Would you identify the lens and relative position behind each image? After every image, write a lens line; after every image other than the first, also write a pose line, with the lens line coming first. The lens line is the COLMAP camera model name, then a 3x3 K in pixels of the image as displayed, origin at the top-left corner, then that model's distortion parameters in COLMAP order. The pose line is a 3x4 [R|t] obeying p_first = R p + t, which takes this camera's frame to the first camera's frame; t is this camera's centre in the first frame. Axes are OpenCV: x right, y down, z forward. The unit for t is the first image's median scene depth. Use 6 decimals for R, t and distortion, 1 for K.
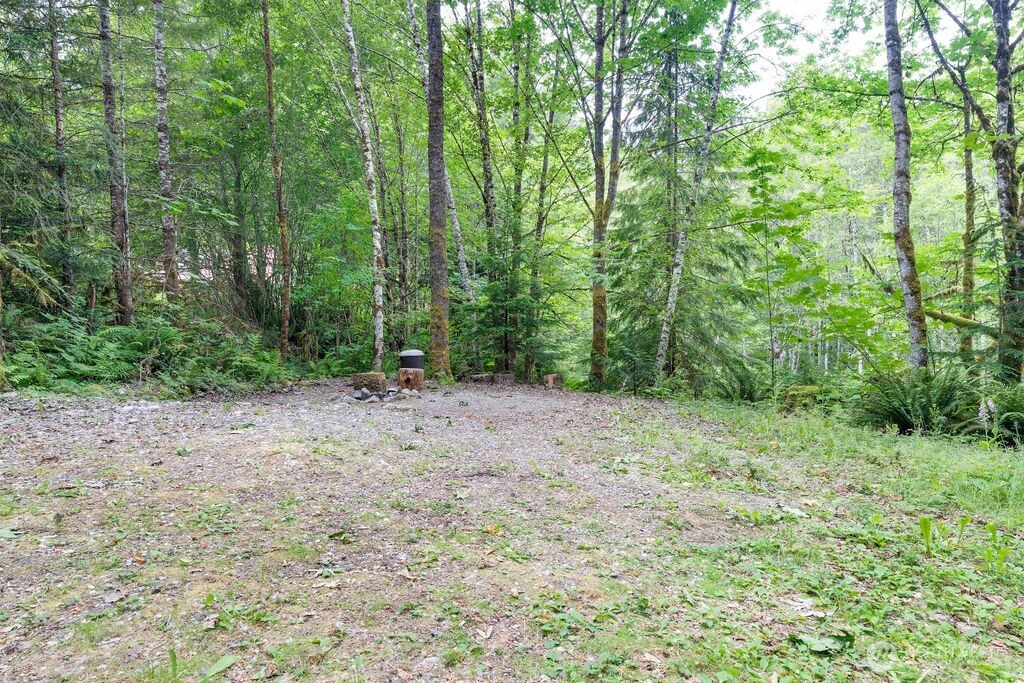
lens RADIAL K [[641.9, 0, 512.0], [0, 641.9, 341.5], [0, 0, 1]] dist [0.000271, 0.001848]
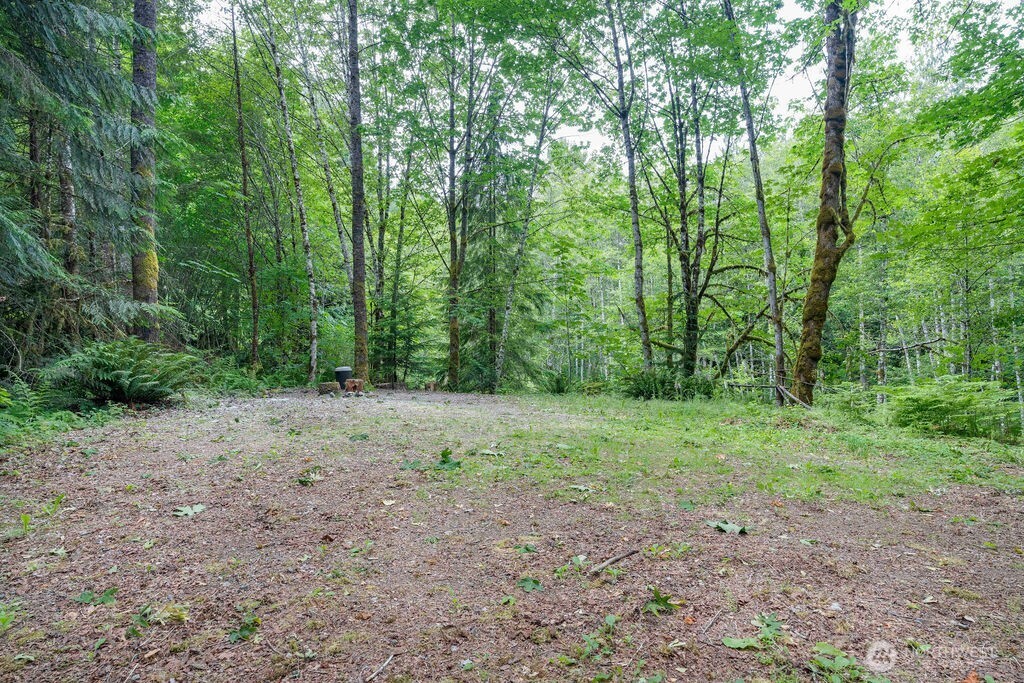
lens RADIAL K [[571.0, 0, 512.0], [0, 571.0, 341.5], [0, 0, 1]] dist [-0.000271, -0.000122]
pose [[0.939275, -0.001327, 0.343163, -0.228555], [0.011566, 0.999547, -0.027791, -0.003163], [-0.342971, 0.030073, 0.938865, -0.313630]]
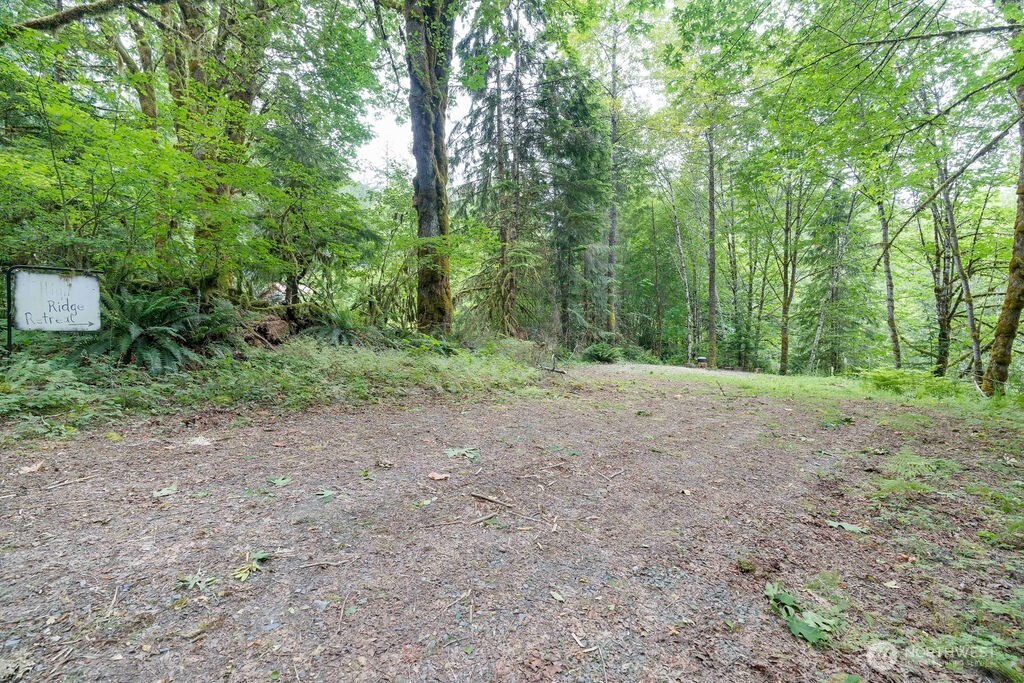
lens RADIAL K [[460.3, 0, 515.6], [0, 460.3, 338.8], [0, 0, 1]] dist [-0.003408, 0.000083]
pose [[0.868929, 0.010526, -0.494826, 0.139851], [-0.027959, 0.999221, -0.027841, 0.011055], [0.494147, 0.038026, 0.868546, -1.209184]]
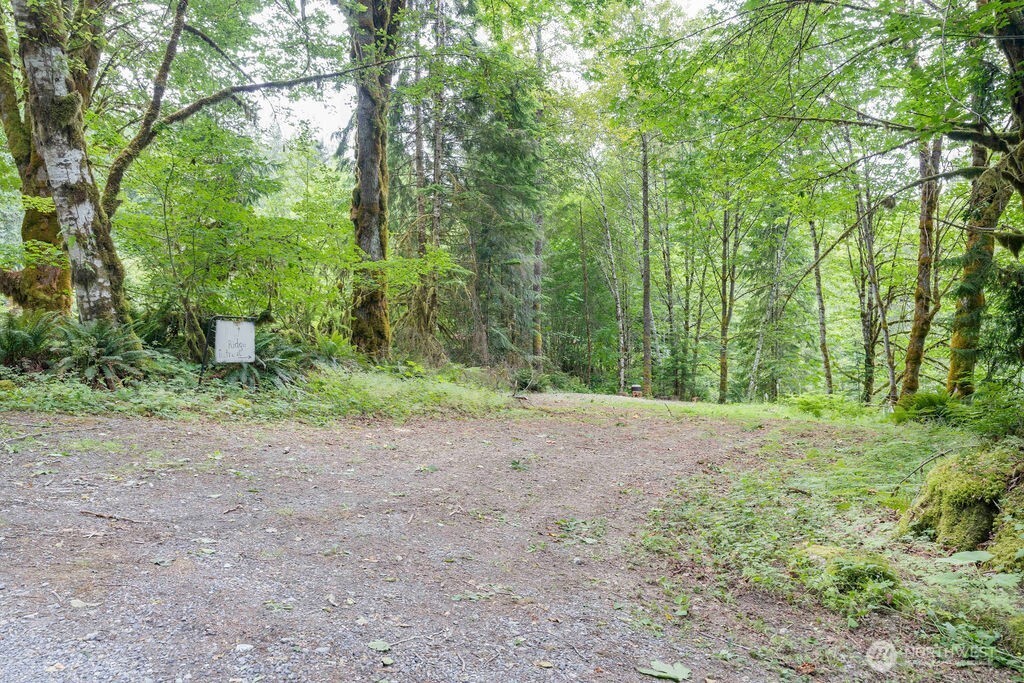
lens RADIAL K [[662.6, 0, 512.0], [0, 662.6, 341.5], [0, 0, 1]] dist [-0.020746, 0.000331]
pose [[0.955126, 0.004675, -0.296162, 0.143676], [-0.024437, 0.997710, -0.063061, 0.018022], [0.295189, 0.067469, 0.953054, -1.570769]]
